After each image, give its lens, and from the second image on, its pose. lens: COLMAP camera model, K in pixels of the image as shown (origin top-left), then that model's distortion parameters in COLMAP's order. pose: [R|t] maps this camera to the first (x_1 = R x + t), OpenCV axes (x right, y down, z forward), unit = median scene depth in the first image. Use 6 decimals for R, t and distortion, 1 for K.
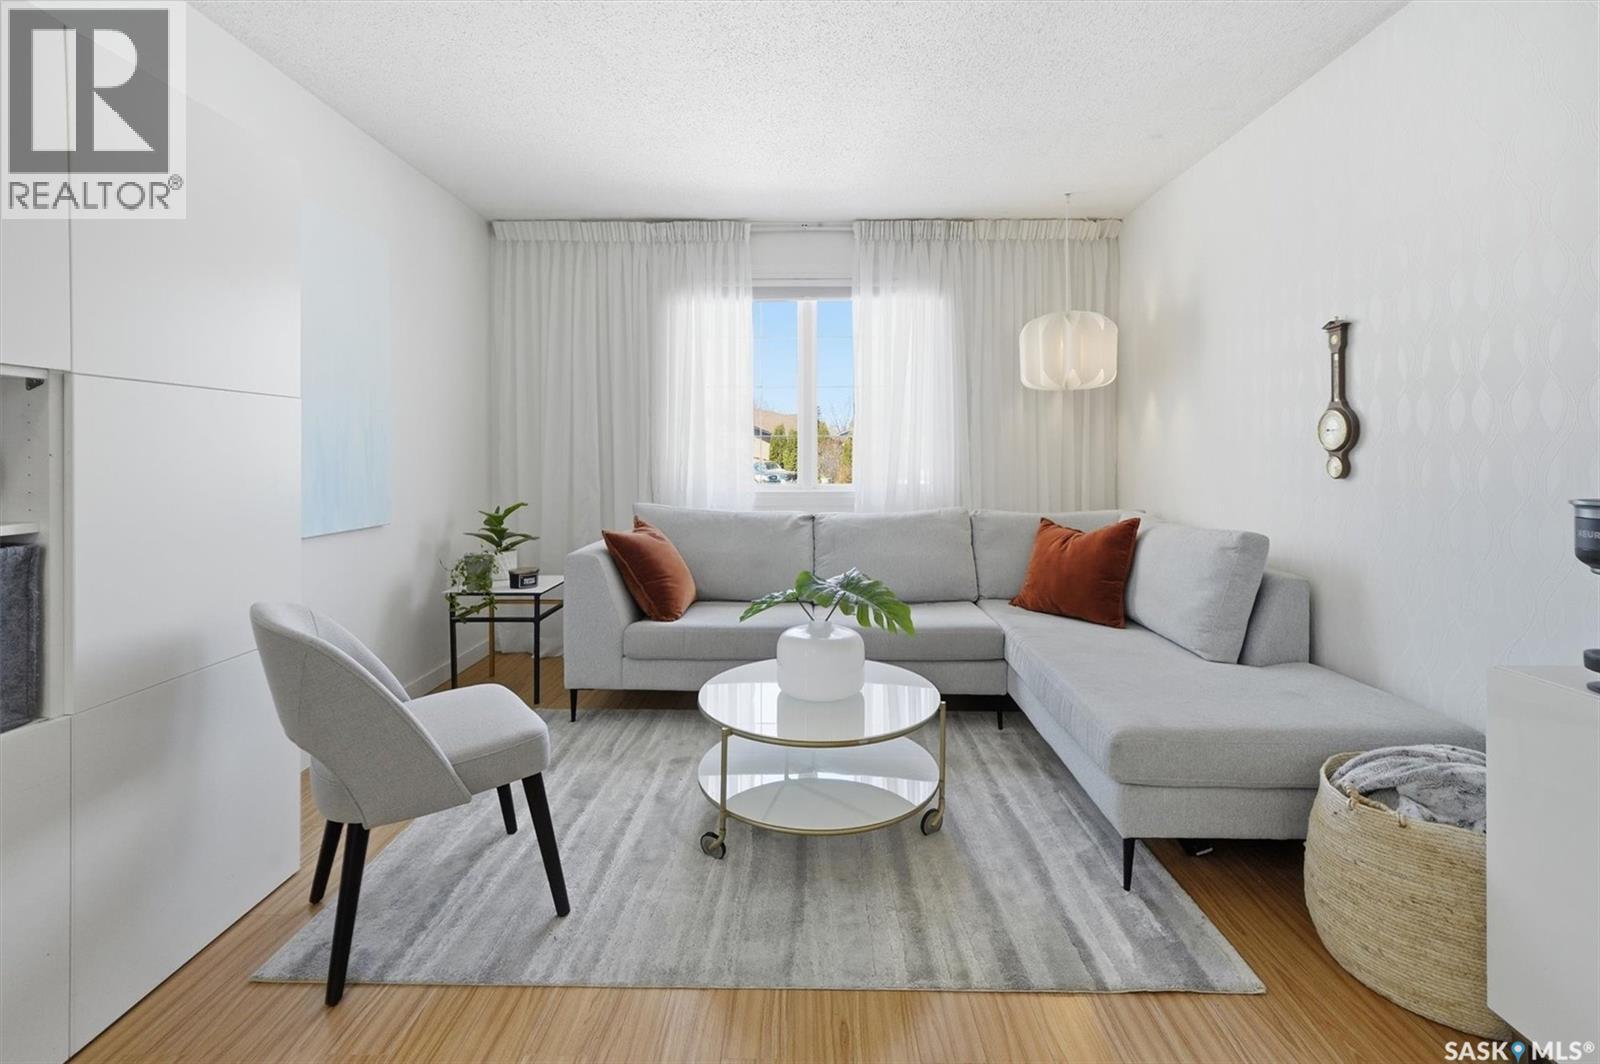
lens RADIAL K [[730.2, 0, 801.2], [0, 730.2, 439.1], [0, 0, 1]] dist [-0.002913, 0.000054]
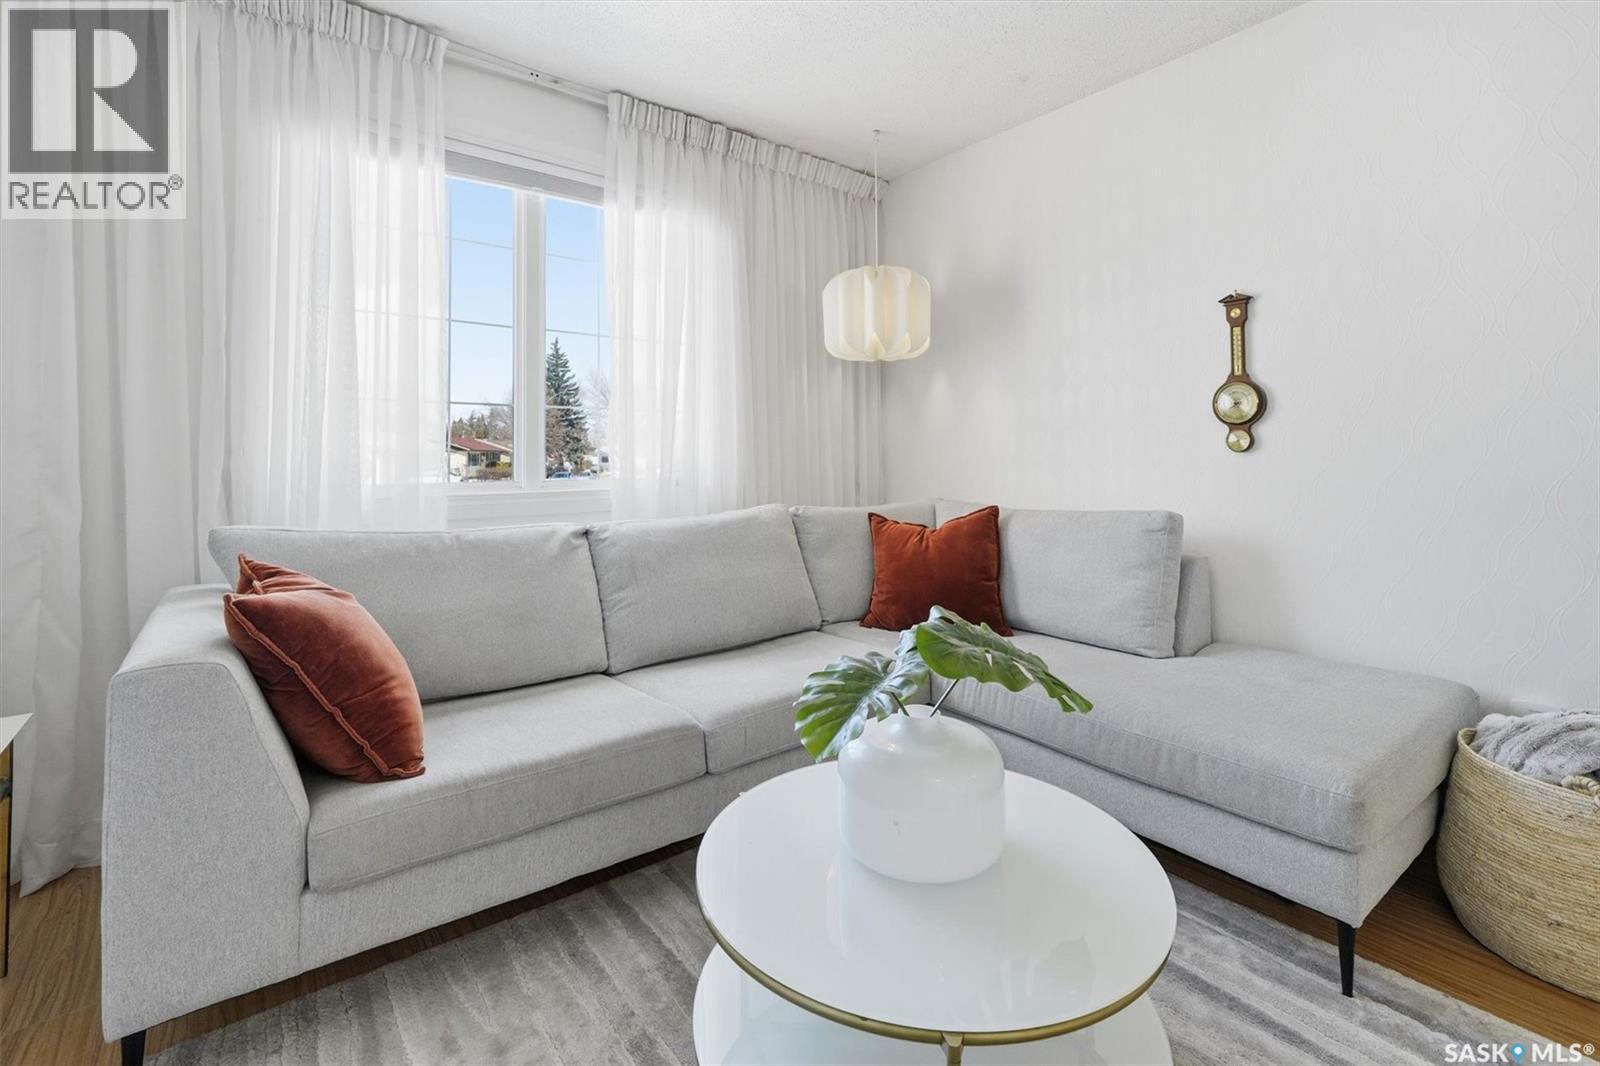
lens RADIAL K [[730.2, 0, 801.2], [0, 730.2, 440.1], [0, 0, 1]] dist [-0.002913, 0.000054]
pose [[0.777366, 0.010372, 0.628963, -0.249561], [-0.005895, 0.999940, -0.009203, 0.035180], [-0.629020, 0.003446, 0.777381, 0.423239]]
